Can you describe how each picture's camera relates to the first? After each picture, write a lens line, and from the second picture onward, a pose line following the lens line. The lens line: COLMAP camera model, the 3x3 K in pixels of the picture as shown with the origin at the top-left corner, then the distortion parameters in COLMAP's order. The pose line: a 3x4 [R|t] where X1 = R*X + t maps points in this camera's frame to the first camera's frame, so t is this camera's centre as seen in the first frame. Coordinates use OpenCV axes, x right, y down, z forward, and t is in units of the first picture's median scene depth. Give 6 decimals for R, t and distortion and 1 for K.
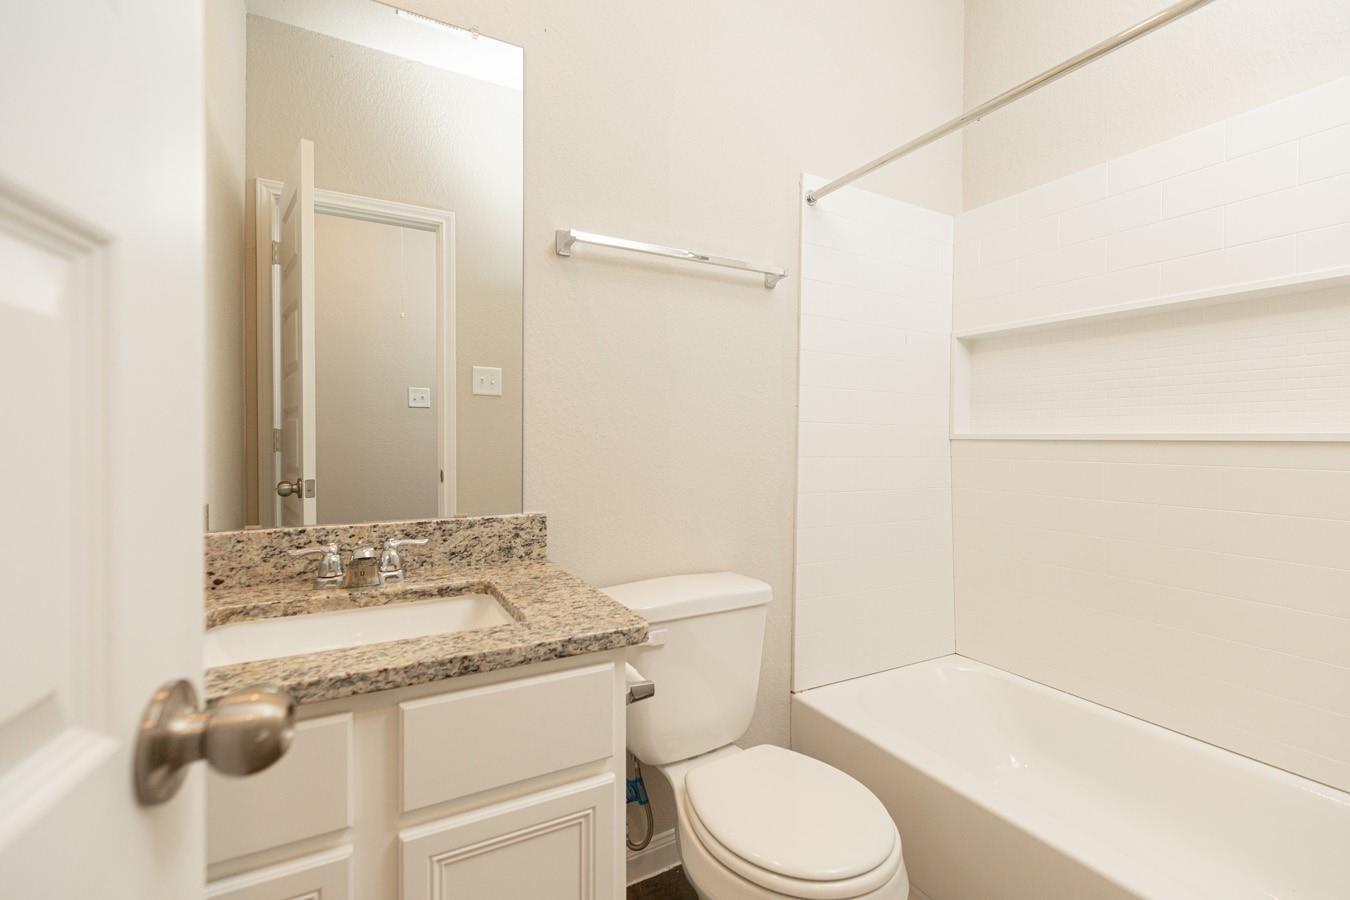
lens RADIAL K [[610.2, 0, 667.8], [0, 610.2, 443.3], [0, 0, 1]] dist [0.002291, -0.000024]
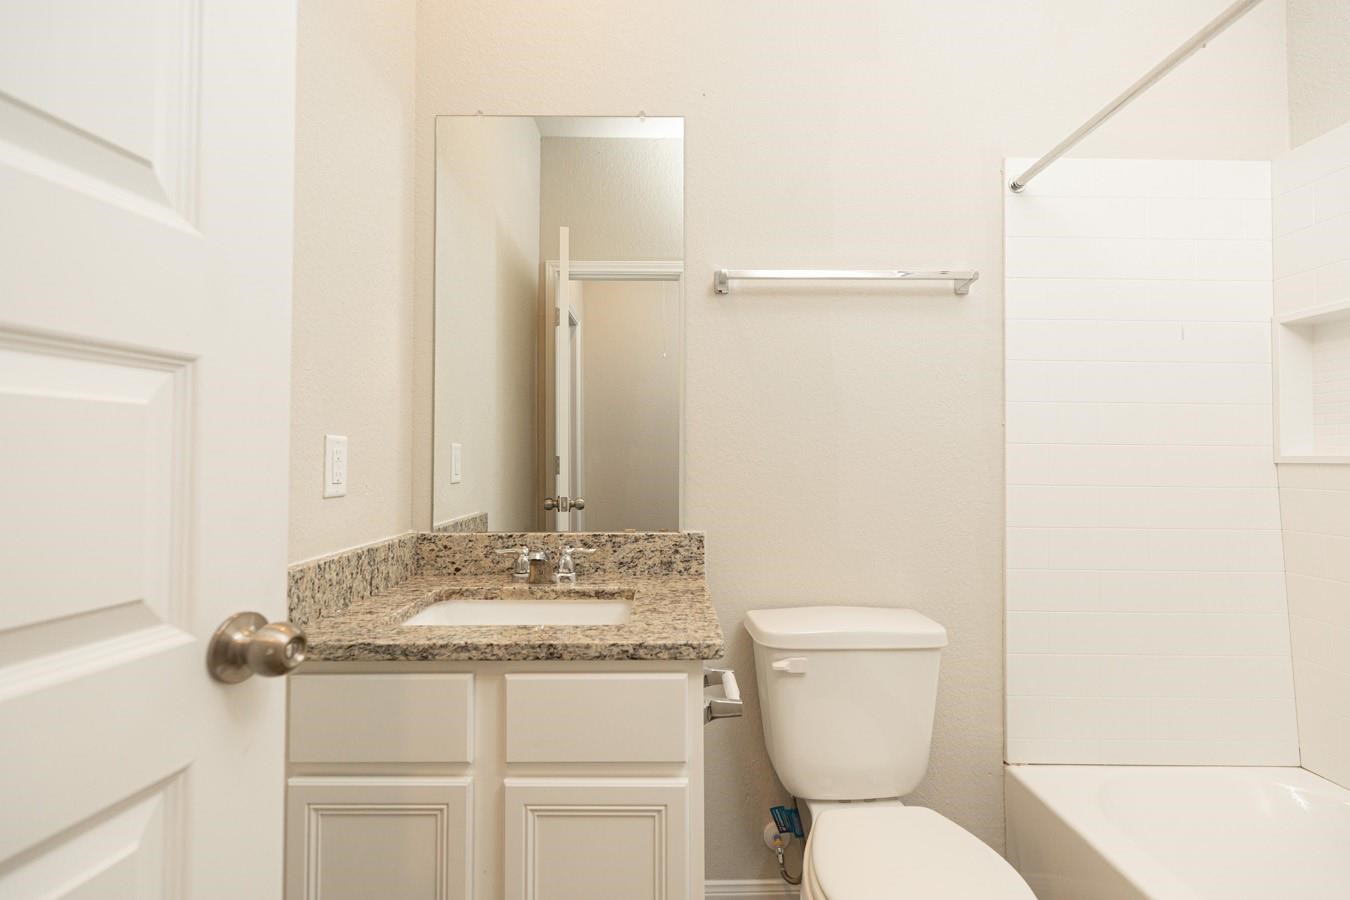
lens RADIAL K [[610.2, 0, 667.8], [0, 610.2, 443.3], [0, 0, 1]] dist [0.002291, -0.000024]
pose [[0.875750, -0.017520, -0.482447, 0.333426], [-0.001120, 0.999265, -0.038320, -0.002802], [0.482764, 0.034099, 0.875087, 0.026410]]
